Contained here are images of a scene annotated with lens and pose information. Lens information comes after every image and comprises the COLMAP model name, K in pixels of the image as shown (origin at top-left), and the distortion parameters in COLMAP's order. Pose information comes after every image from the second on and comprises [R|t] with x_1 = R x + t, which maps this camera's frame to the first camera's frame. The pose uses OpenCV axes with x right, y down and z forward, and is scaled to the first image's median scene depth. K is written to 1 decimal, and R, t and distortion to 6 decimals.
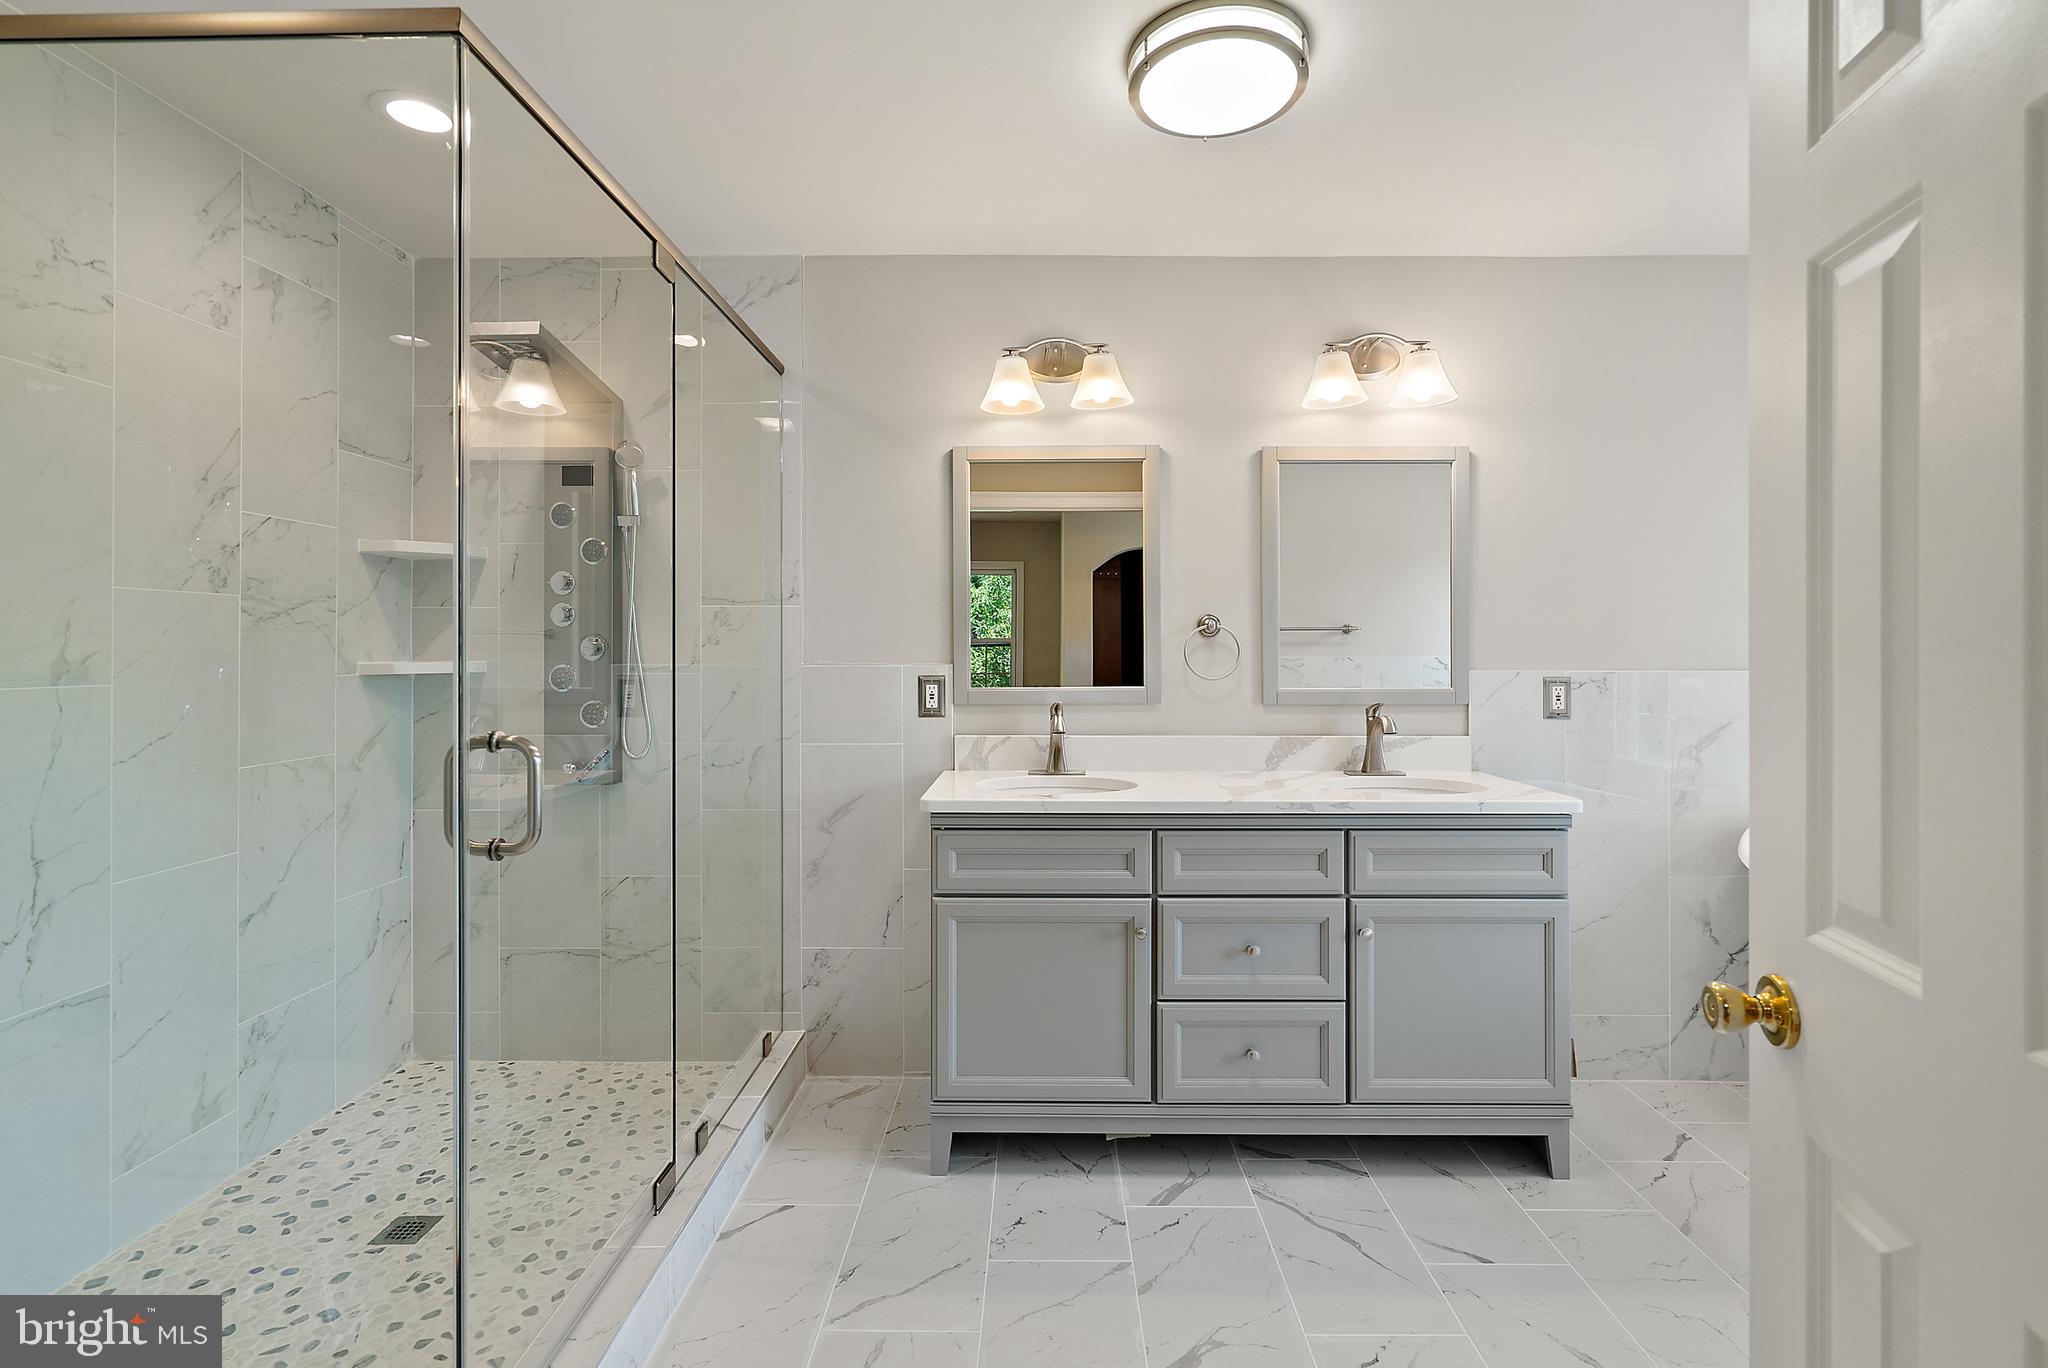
lens RADIAL K [[957.7, 0, 1072.7], [0, 957.7, 601.3], [0, 0, 1]] dist [-0.004295, -0.000074]
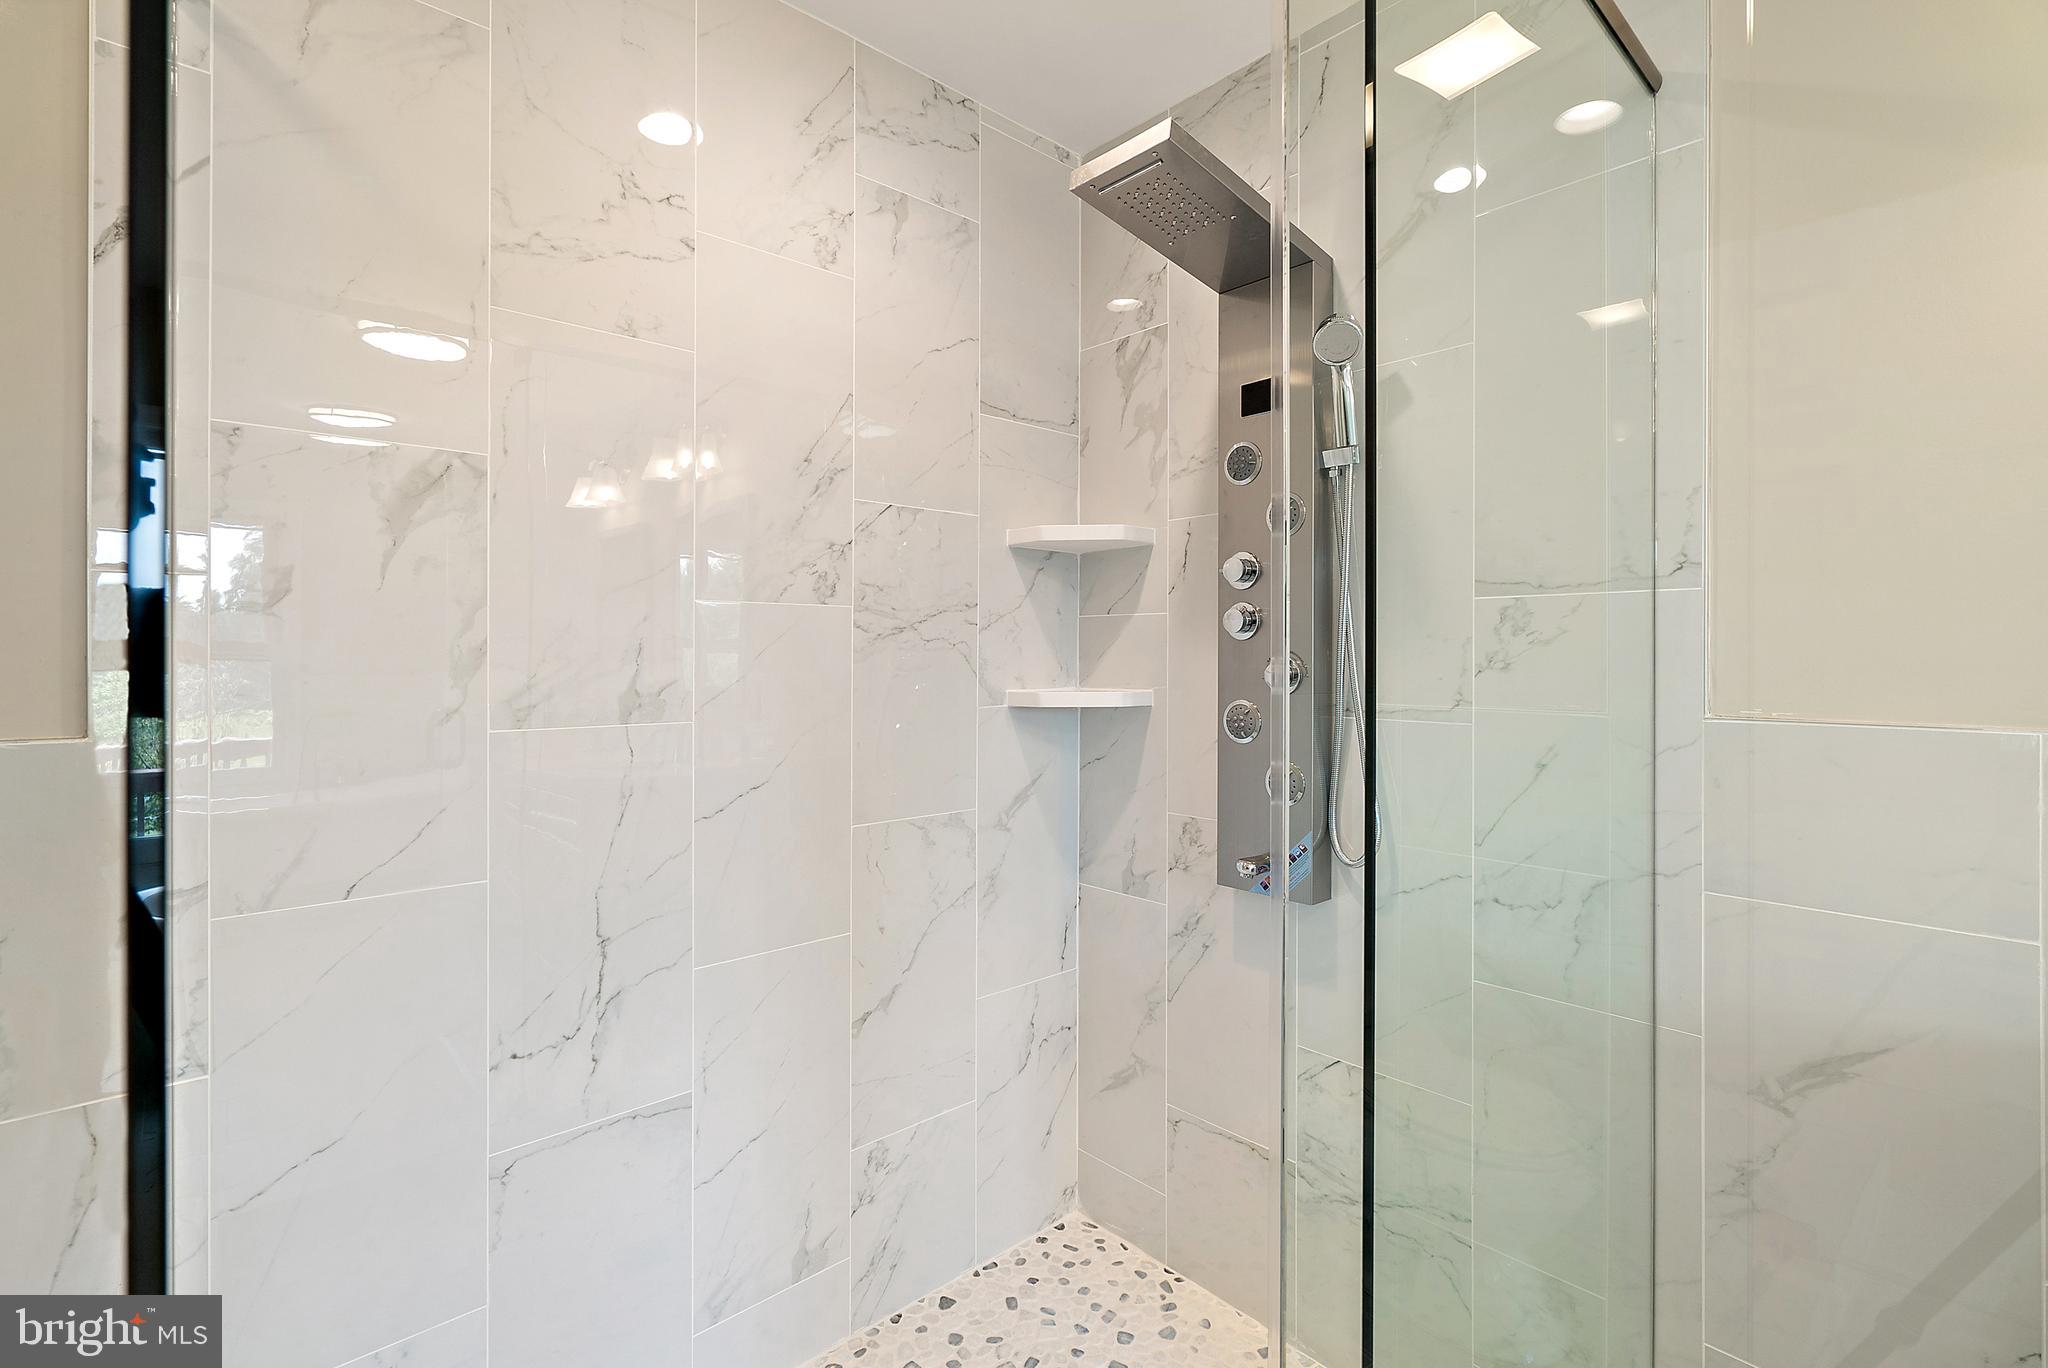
lens RADIAL K [[918.4, 0, 1024.0], [0, 918.4, 684.0], [0, 0, 1]] dist [-0.003189, -0.000265]
pose [[0.654005, 0.025927, -0.756045, -0.195735], [0.036885, 0.997131, 0.066101, 0.012154], [0.755590, -0.071117, 0.651173, 0.578820]]
